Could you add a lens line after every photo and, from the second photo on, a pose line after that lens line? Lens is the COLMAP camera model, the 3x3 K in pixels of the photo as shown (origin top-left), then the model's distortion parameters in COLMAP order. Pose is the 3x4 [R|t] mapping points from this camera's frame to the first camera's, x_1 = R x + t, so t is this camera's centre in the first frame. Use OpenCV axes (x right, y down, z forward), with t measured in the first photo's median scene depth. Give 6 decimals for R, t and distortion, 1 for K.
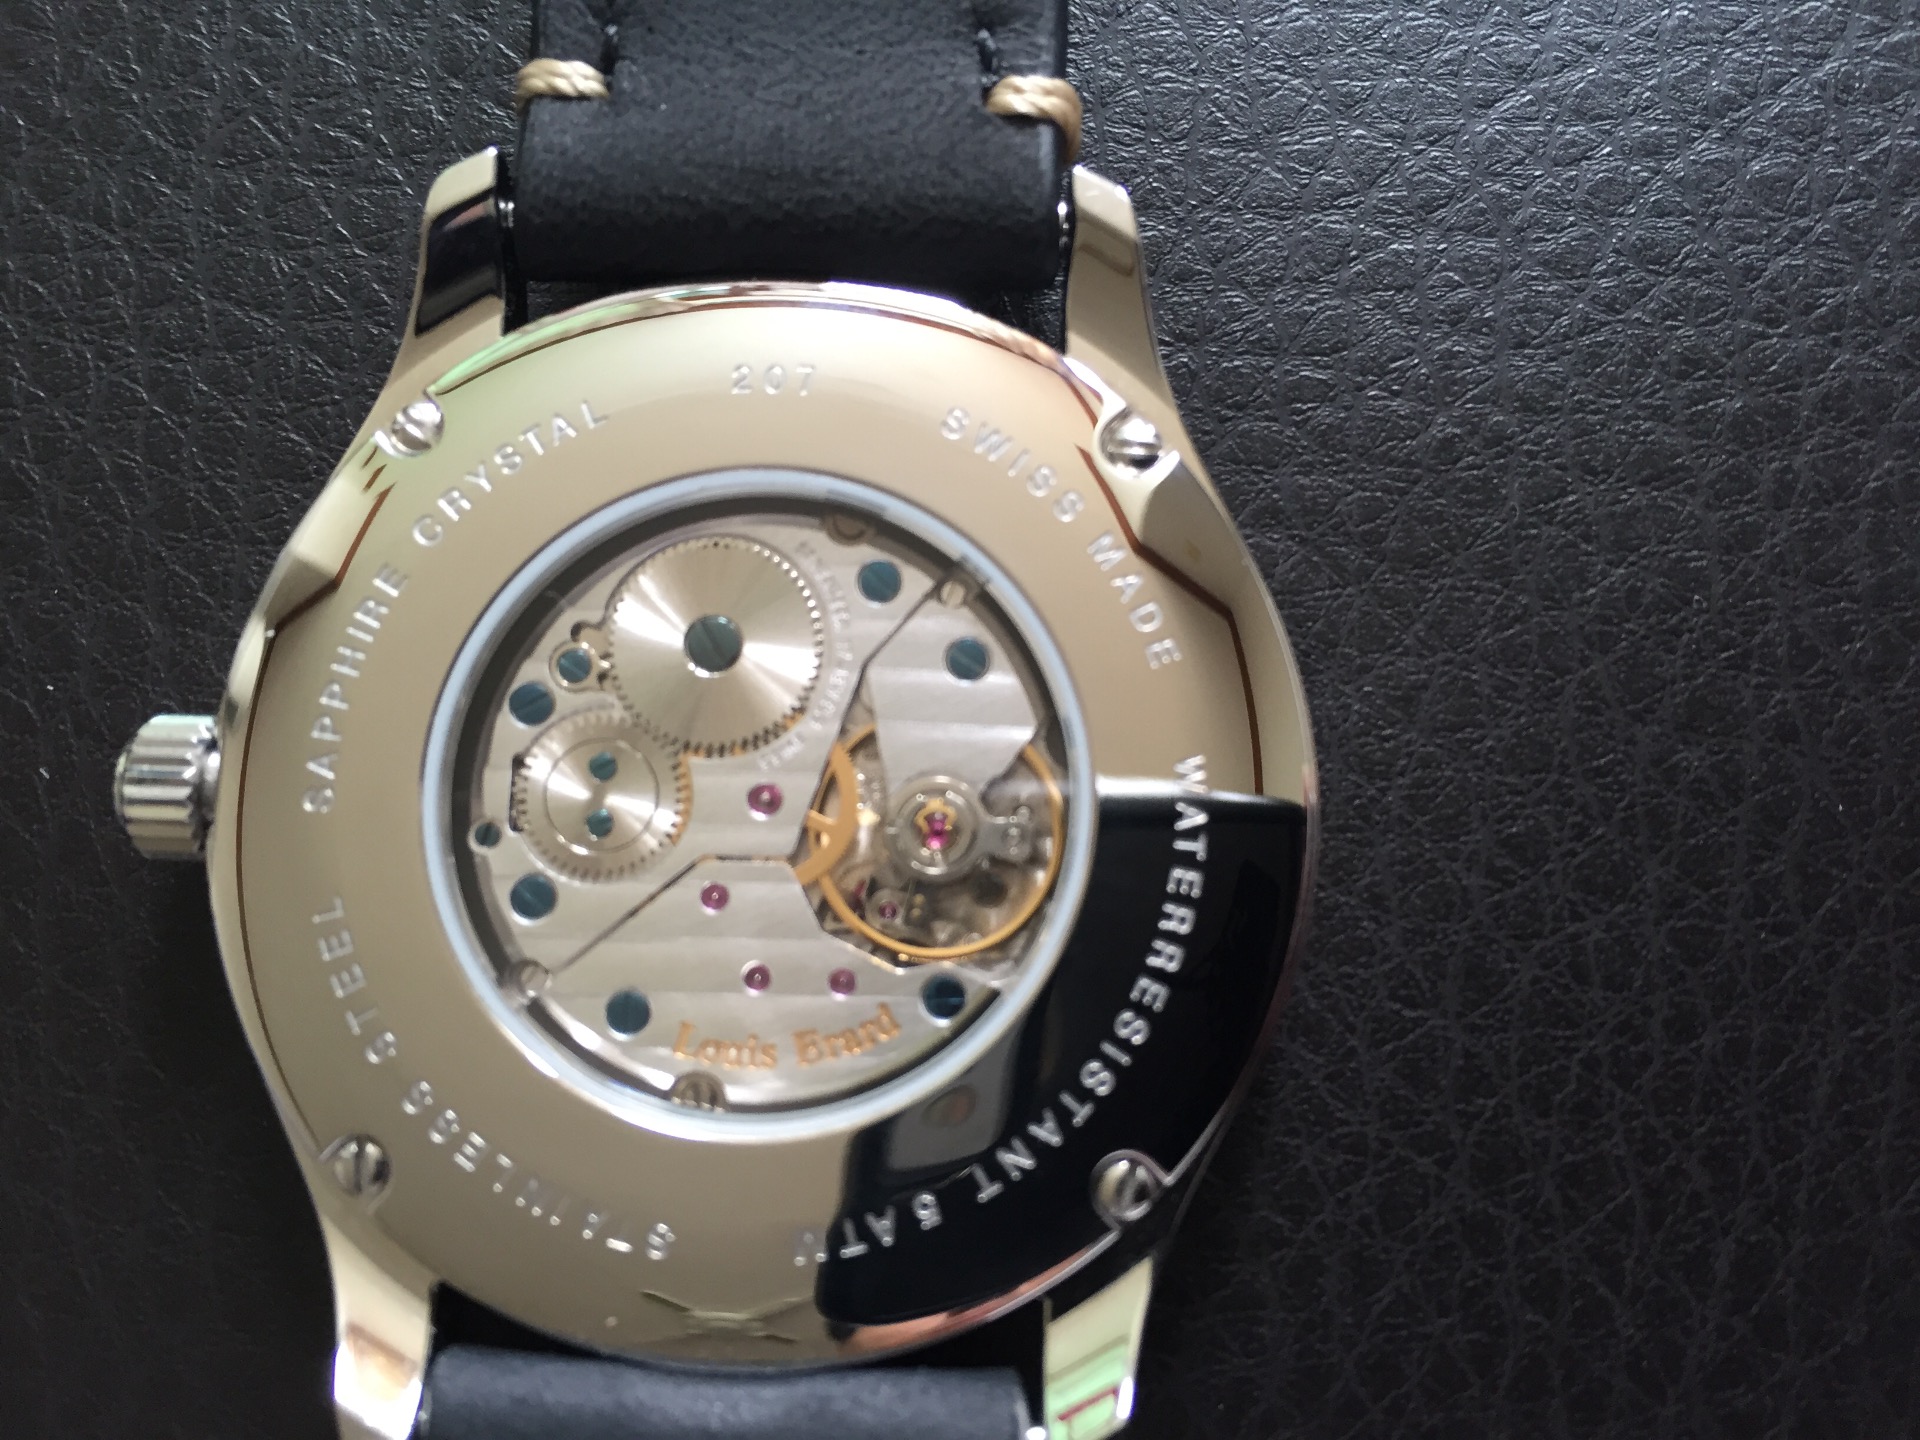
lens RADIAL K [[1712.7, 0, 960.0], [0, 1712.7, 720.0], [0, 0, 1]] dist [0.089007, -0.212963]
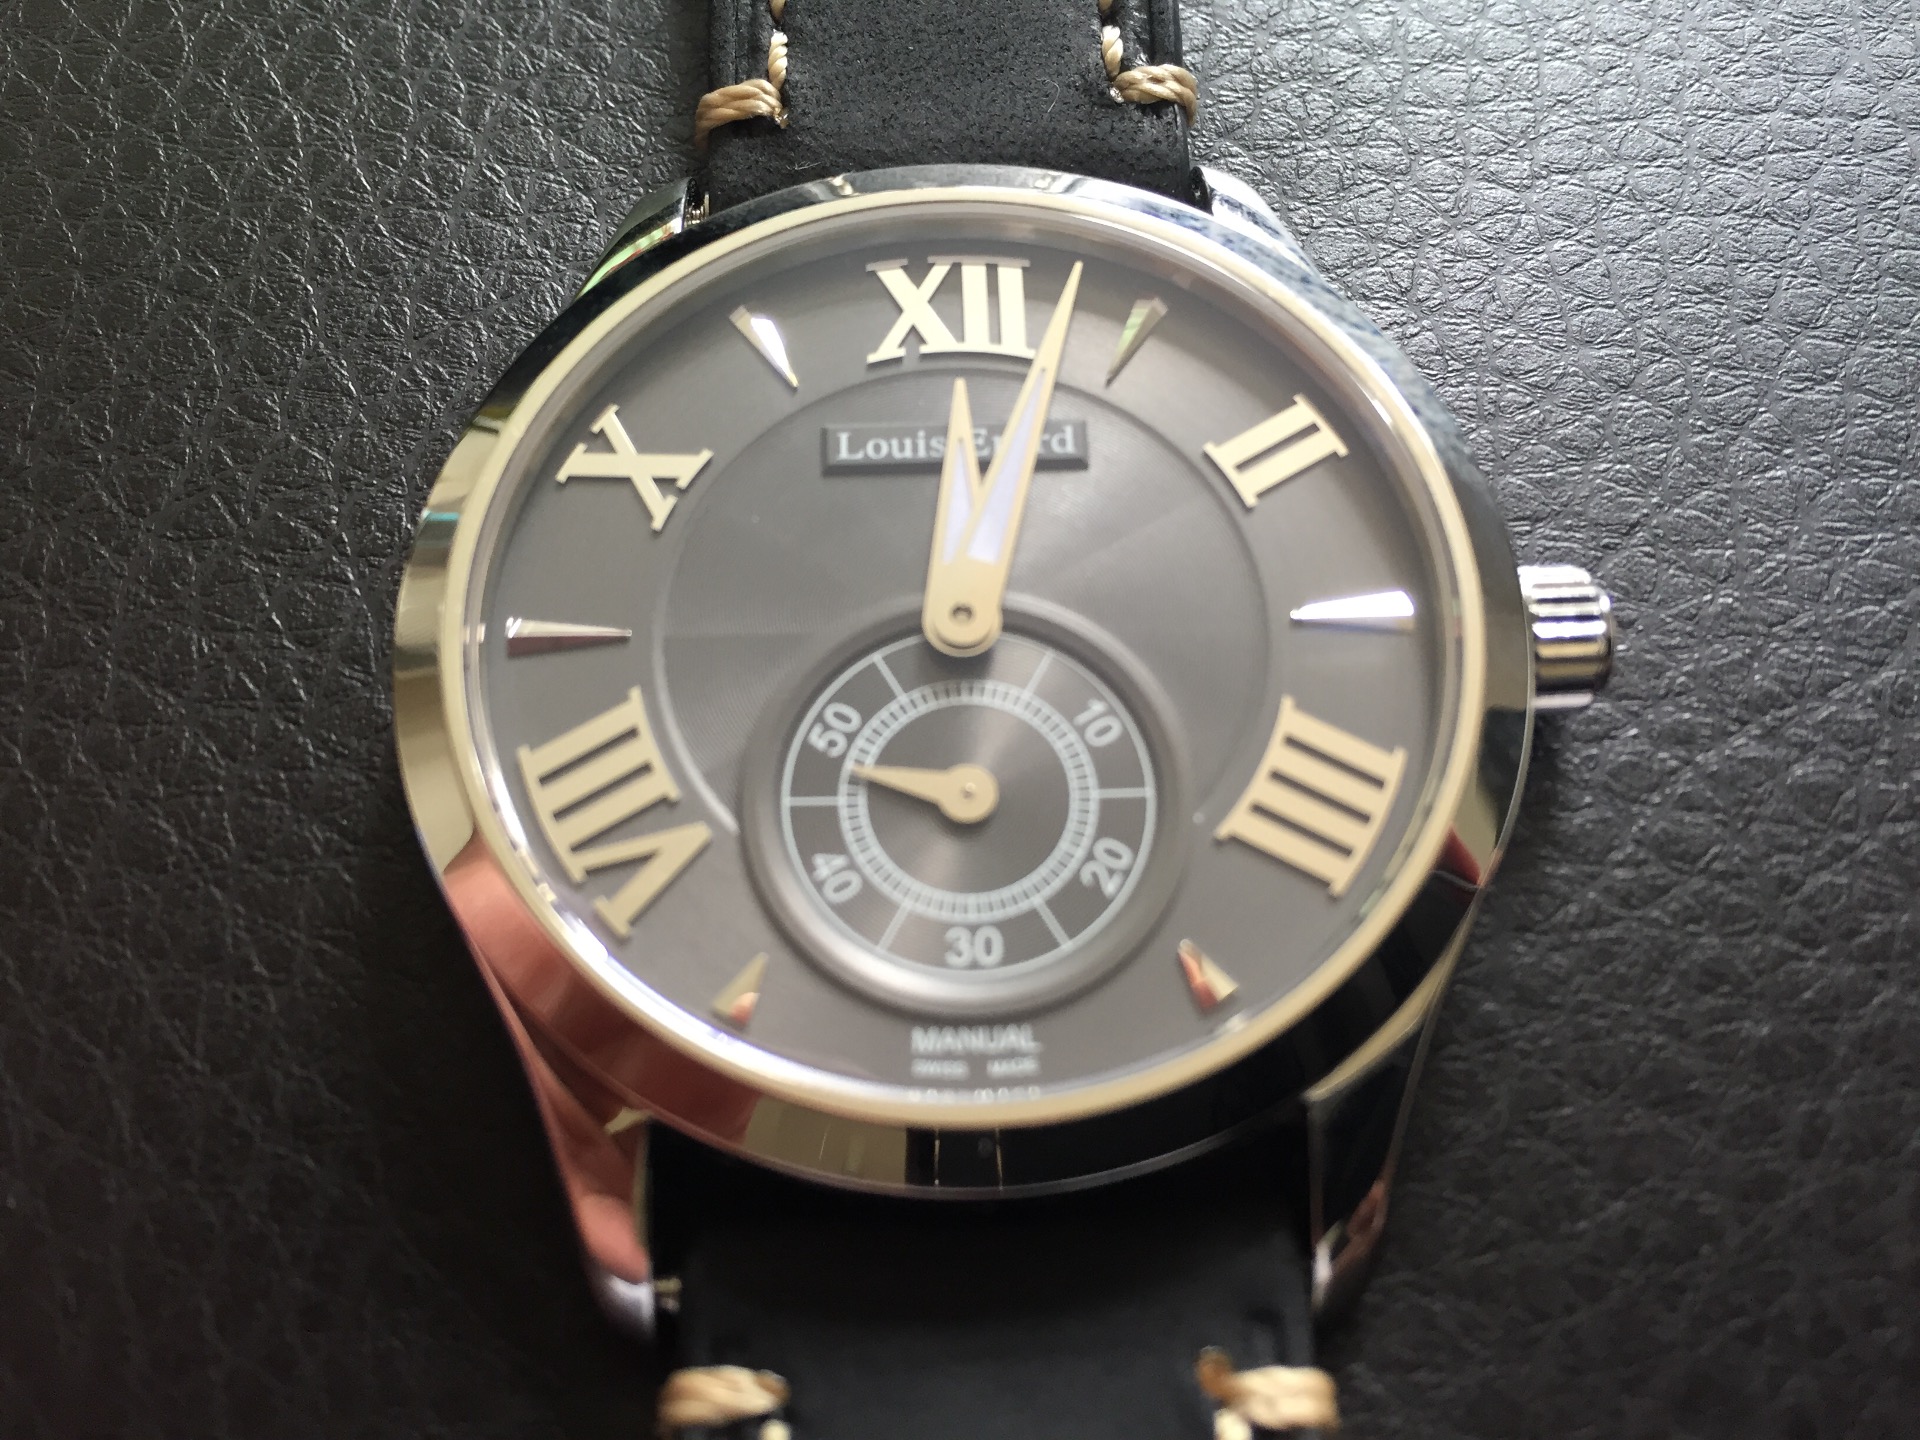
lens RADIAL K [[1712.7, 0, 960.0], [0, 1712.7, 720.0], [0, 0, 1]] dist [0.089007, -0.212963]
pose [[0.986102, 0.165156, 0.018060, 0.001247], [-0.151229, 0.937288, -0.314041, 0.008162], [-0.068794, 0.306945, 0.949238, 0.132350]]
